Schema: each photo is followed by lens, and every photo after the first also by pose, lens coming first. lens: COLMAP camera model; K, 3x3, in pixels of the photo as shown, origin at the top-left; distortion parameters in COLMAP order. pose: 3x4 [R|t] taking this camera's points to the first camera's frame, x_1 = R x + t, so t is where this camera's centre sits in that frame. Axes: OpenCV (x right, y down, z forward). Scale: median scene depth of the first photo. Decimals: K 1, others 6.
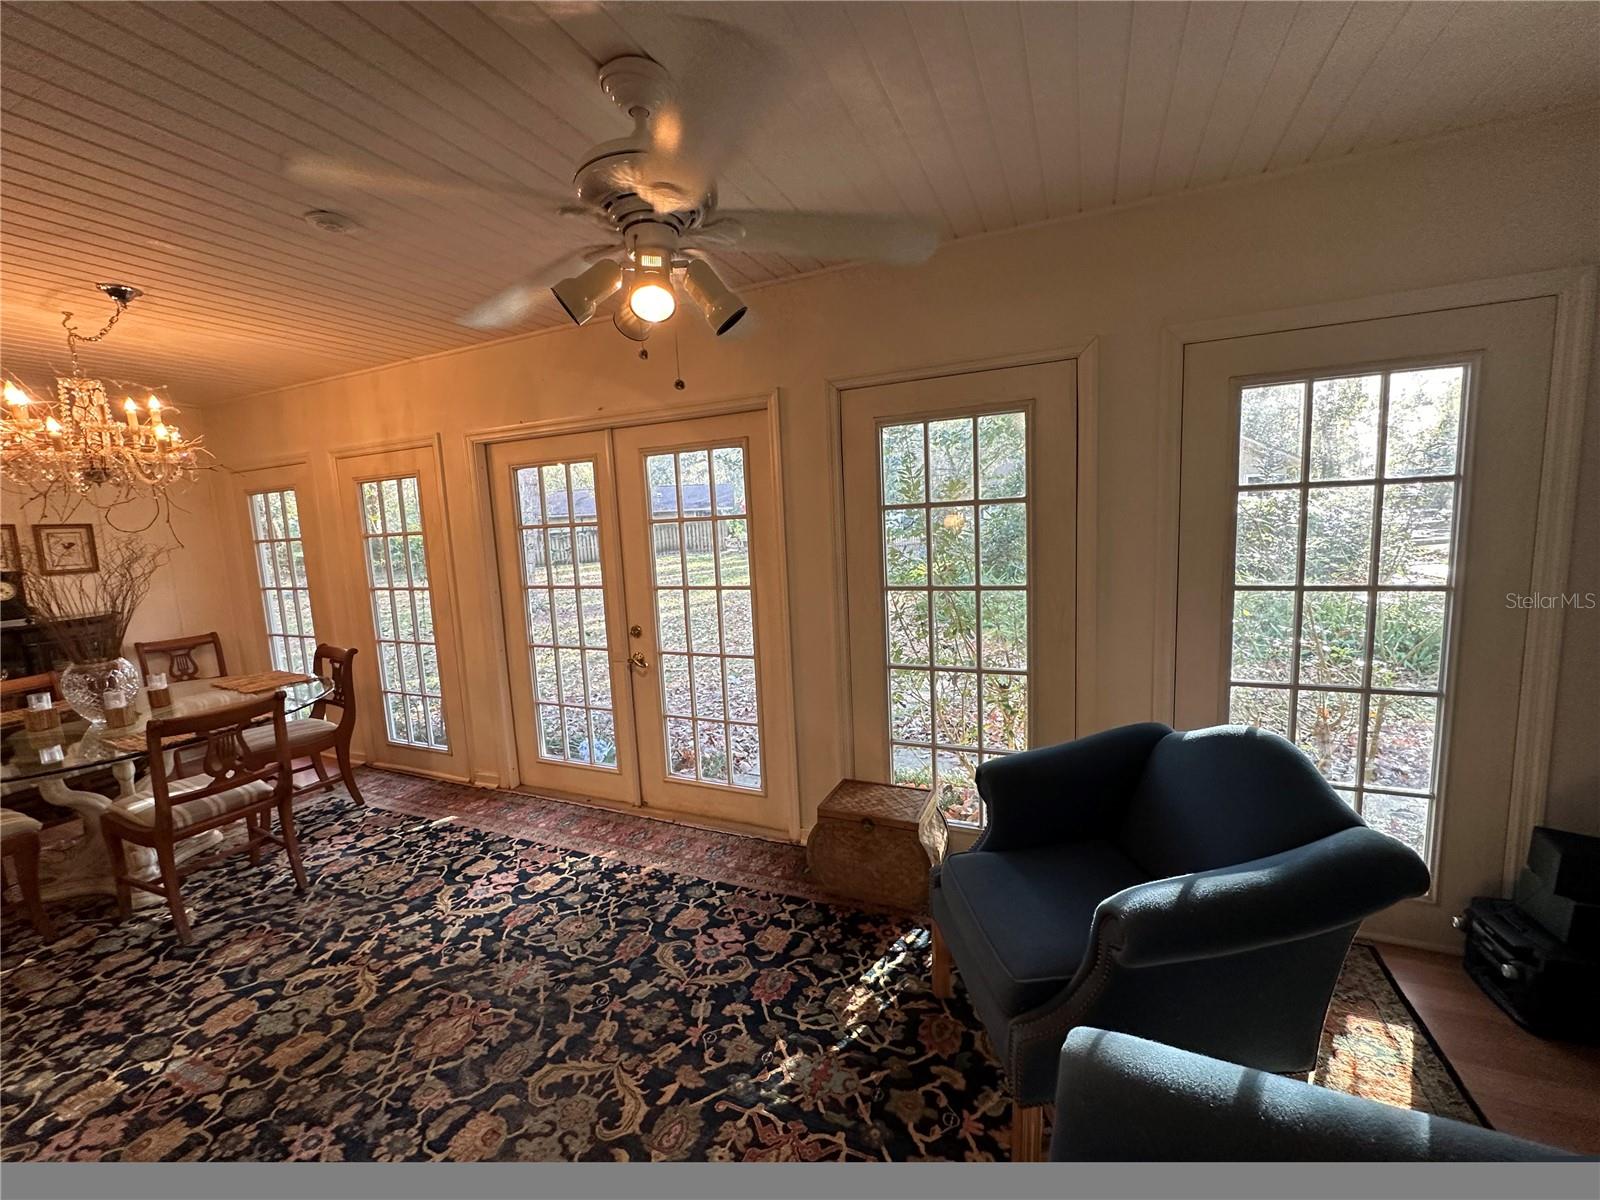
lens RADIAL K [[638.9, 0, 801.0], [0, 638.9, 598.8], [0, 0, 1]] dist [-0.003637, 0.000695]
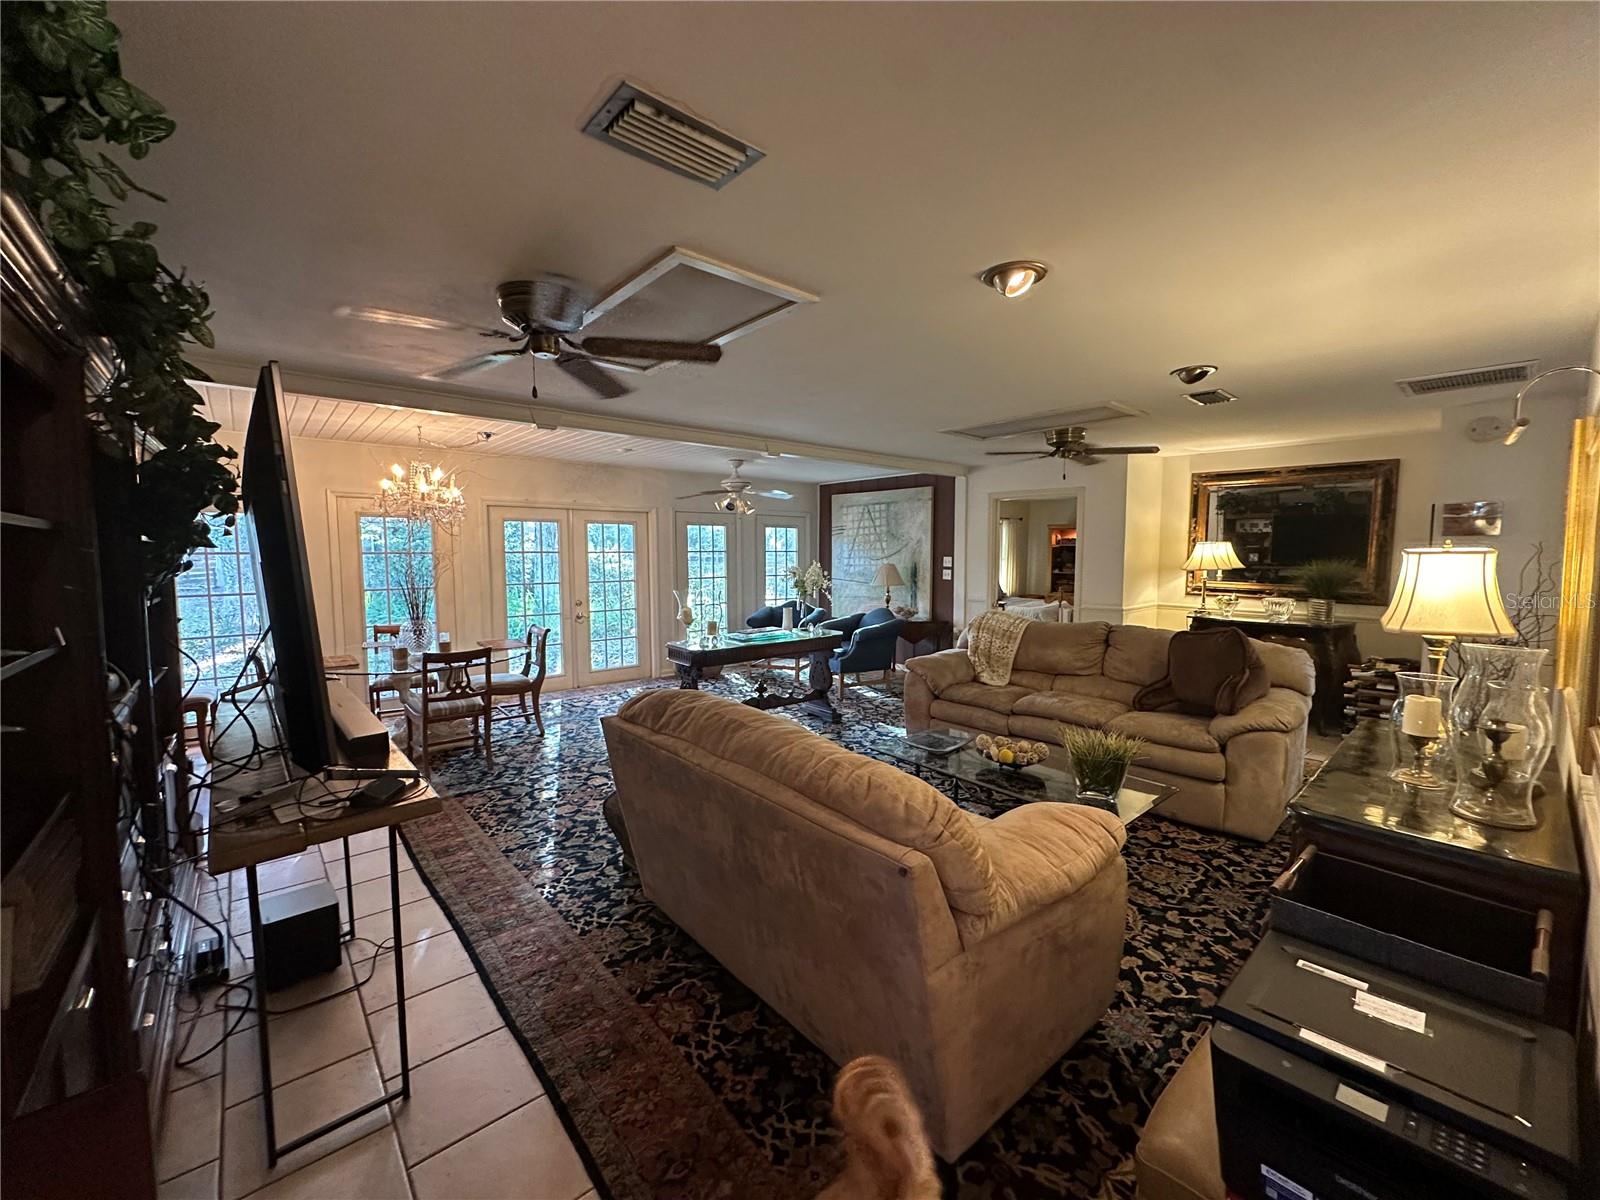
lens RADIAL K [[638.9, 0, 801.0], [0, 638.9, 598.8], [0, 0, 1]] dist [-0.003637, 0.000695]
pose [[0.418584, -0.030356, 0.907671, -1.909774], [0.095061, 0.995416, -0.010548, 0.115134], [-0.903189, 0.090700, 0.419551, -0.491137]]
